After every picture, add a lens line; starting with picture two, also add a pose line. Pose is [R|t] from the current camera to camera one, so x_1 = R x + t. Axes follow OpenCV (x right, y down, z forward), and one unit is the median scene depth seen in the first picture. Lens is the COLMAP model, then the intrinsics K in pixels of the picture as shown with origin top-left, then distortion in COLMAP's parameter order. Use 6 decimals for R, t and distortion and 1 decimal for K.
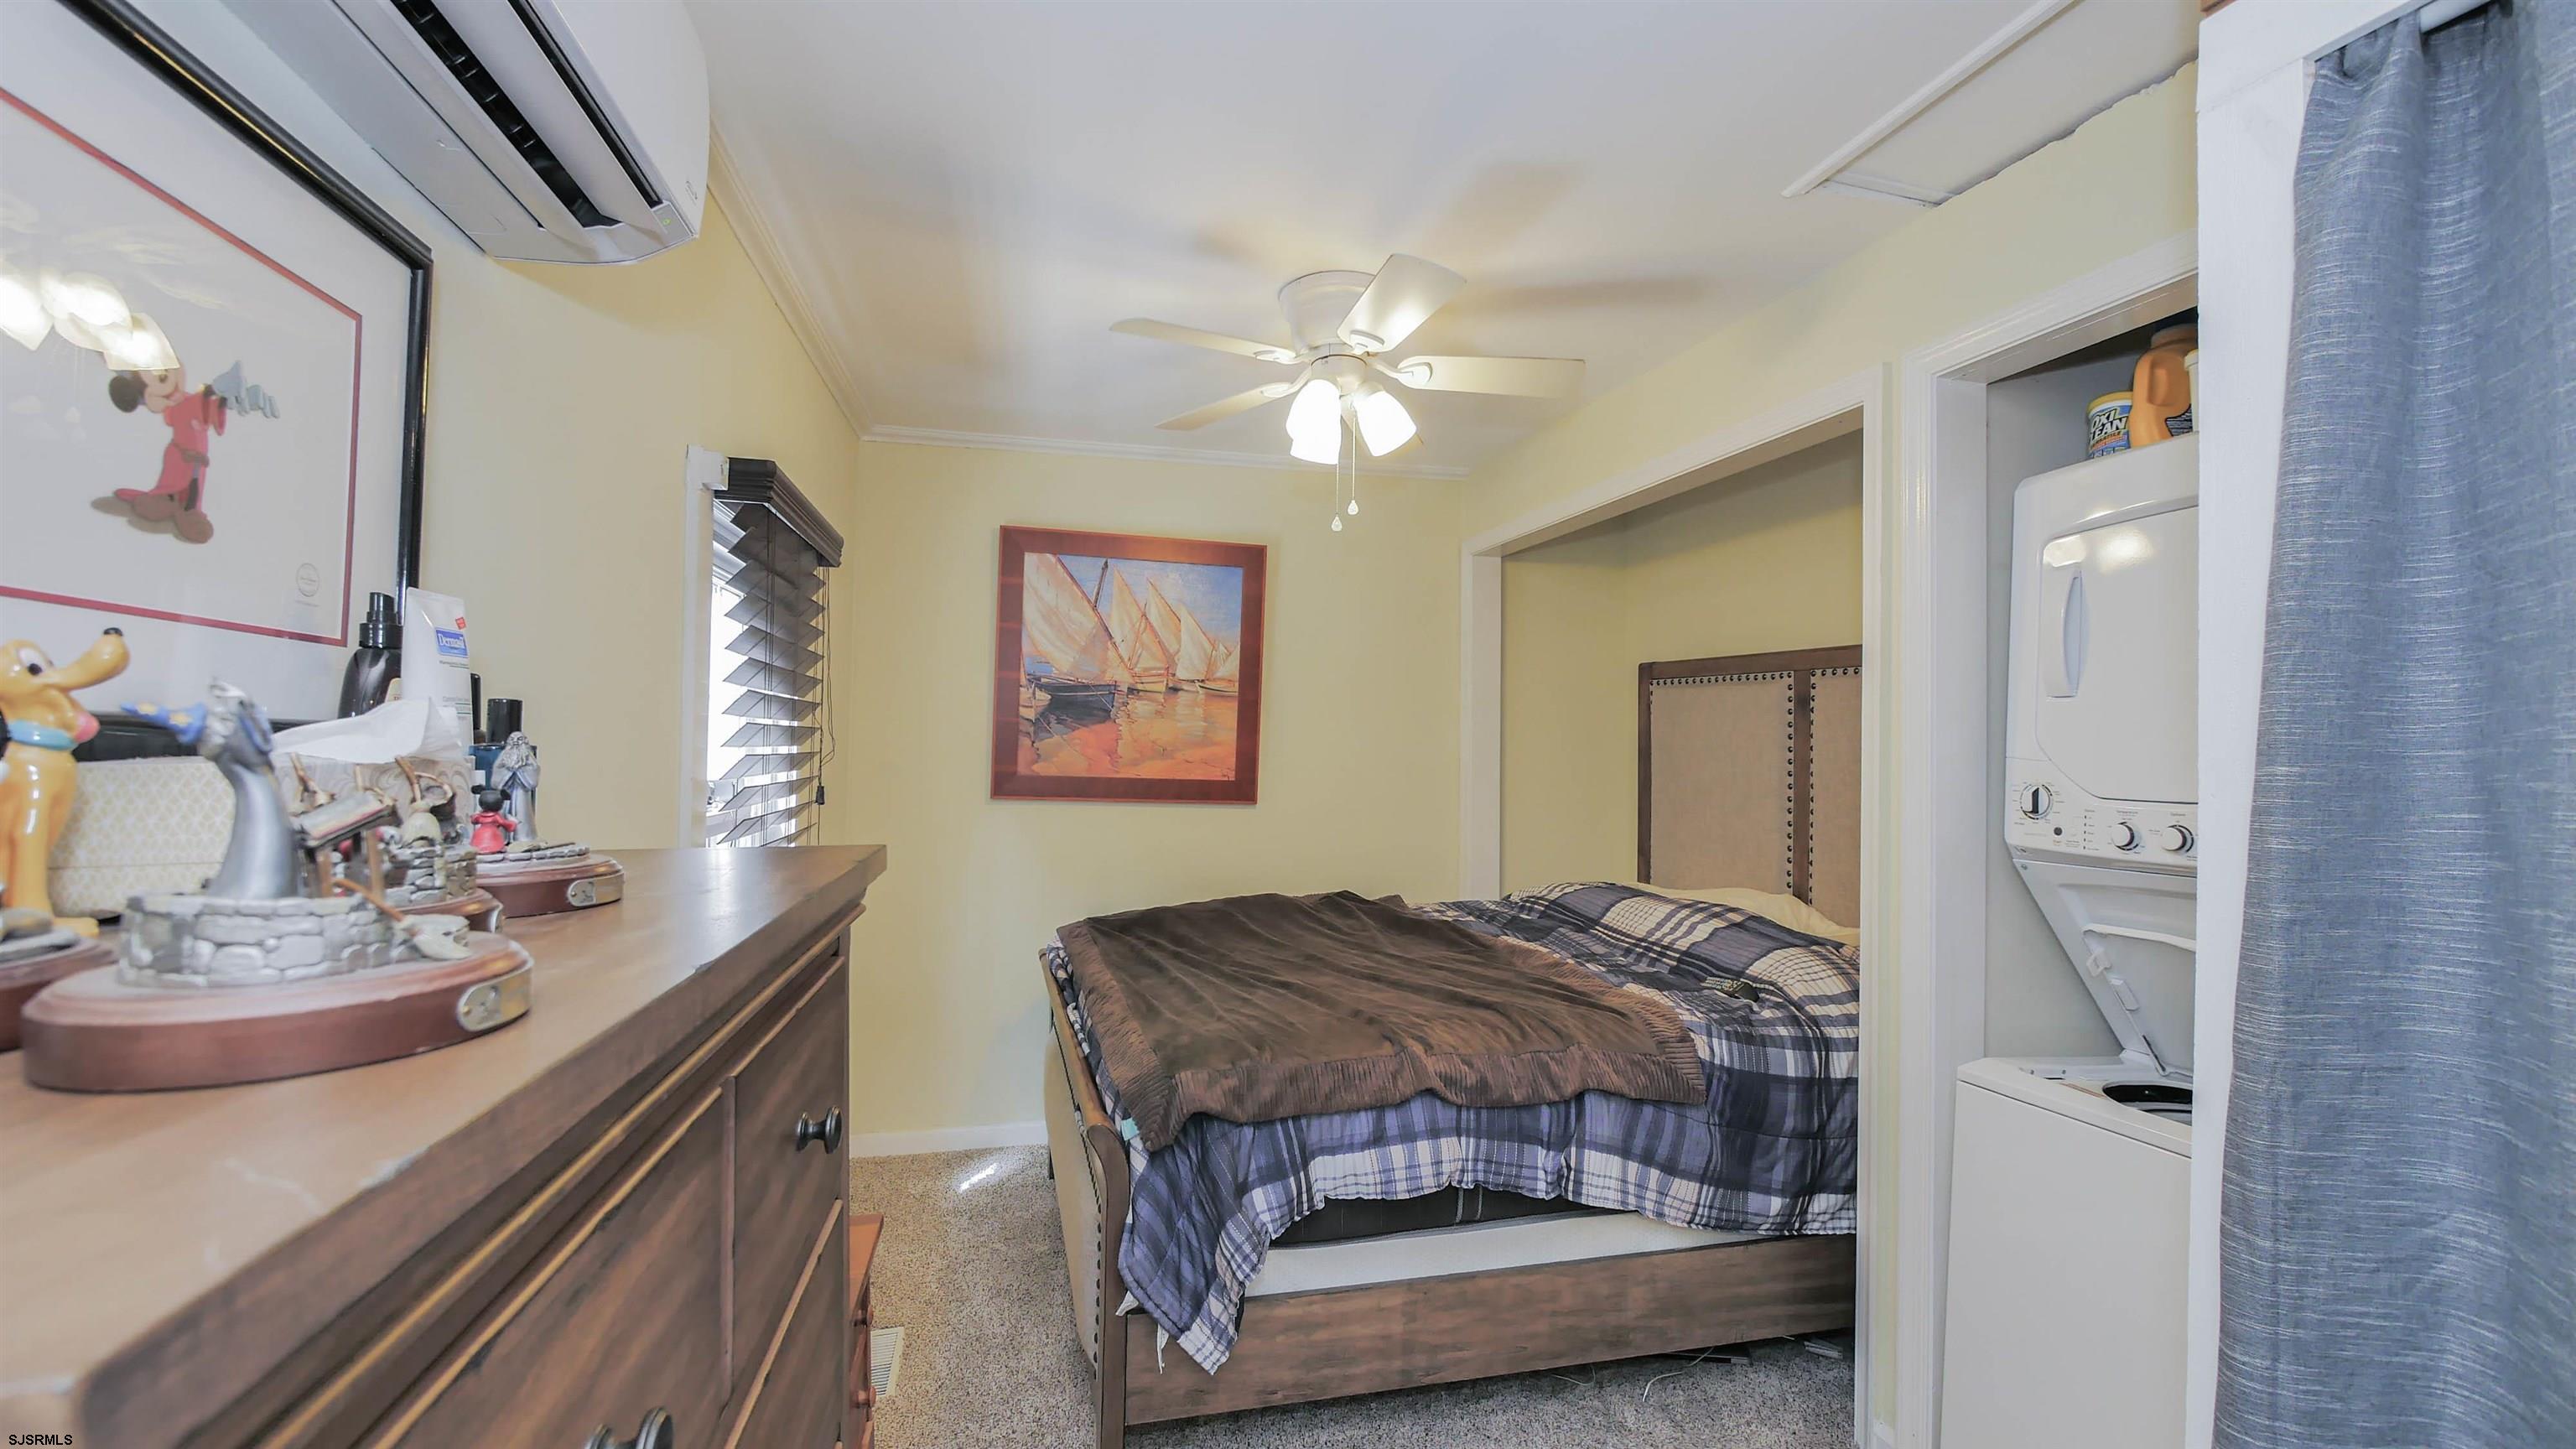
lens RADIAL K [[1058.1, 0, 1277.6], [0, 1058.1, 724.8], [0, 0, 1]] dist [-0.005034, -0.000077]
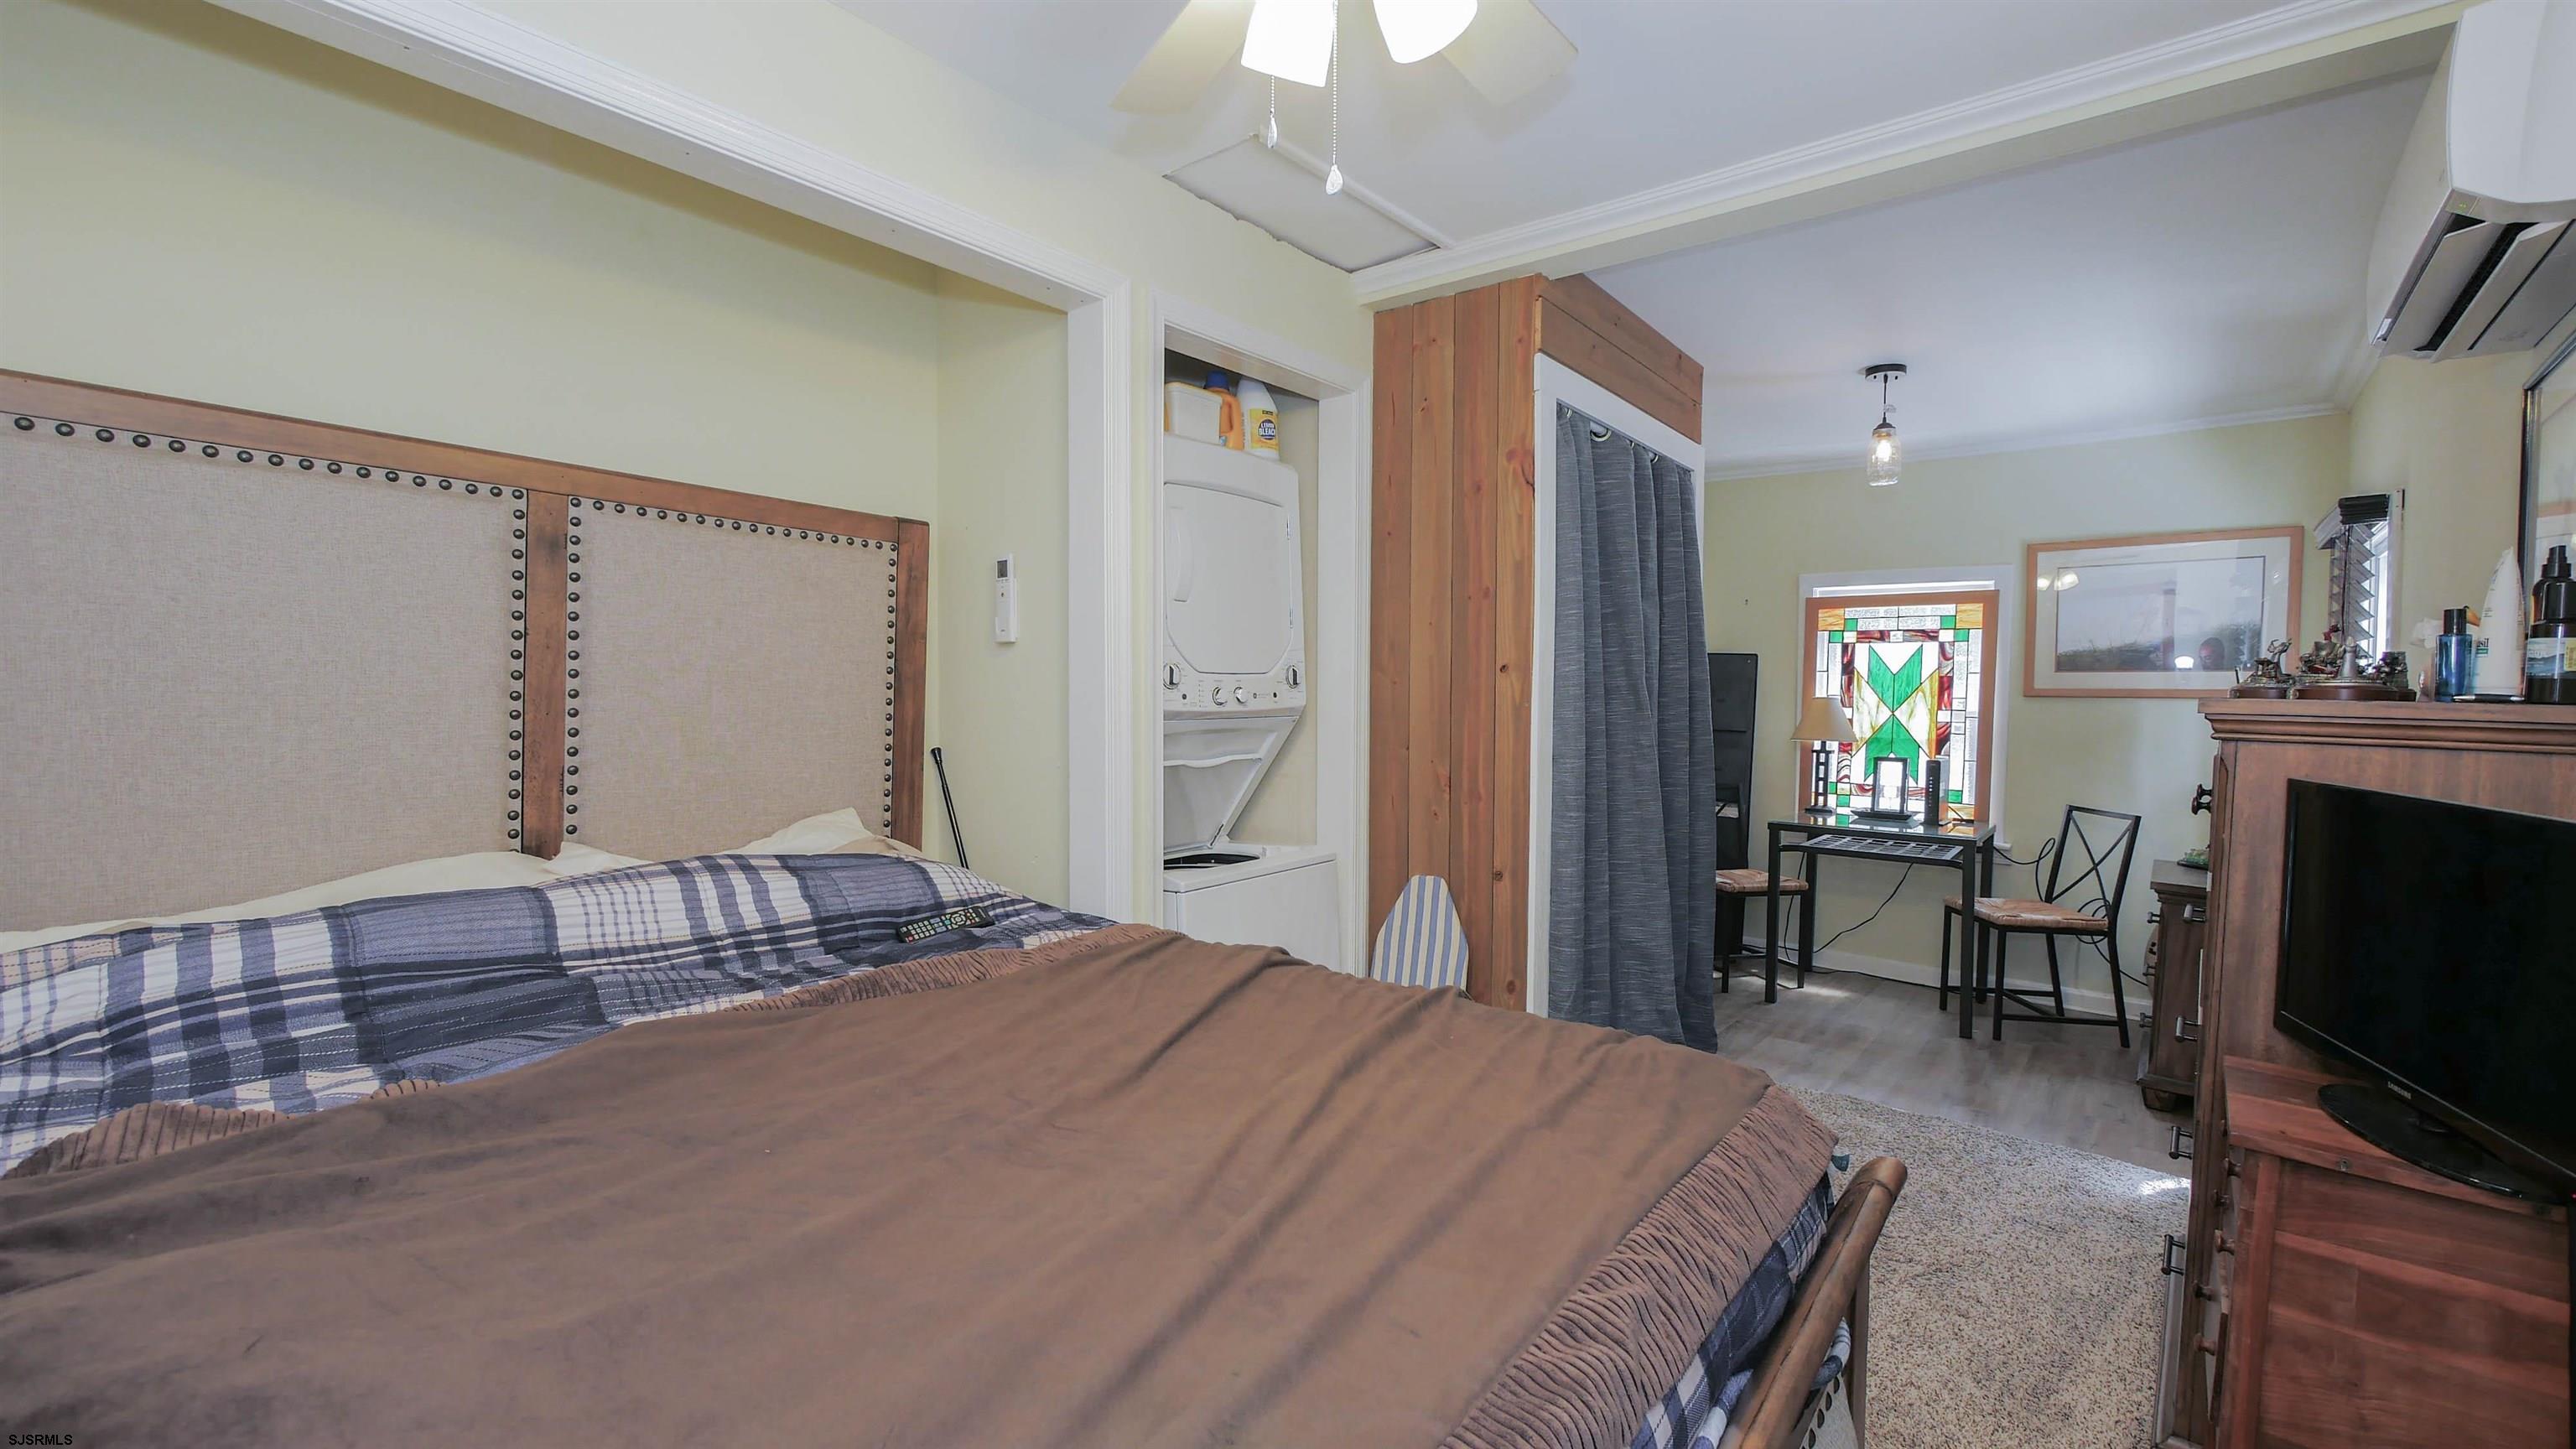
lens RADIAL K [[1058.1, 0, 1277.6], [0, 1058.1, 724.8], [0, 0, 1]] dist [-0.005034, -0.000077]
pose [[-0.591028, -0.045631, 0.805359, -0.468510], [-0.034671, 0.998913, 0.031153, 0.088433], [-0.805906, -0.009510, -0.591968, 1.710204]]
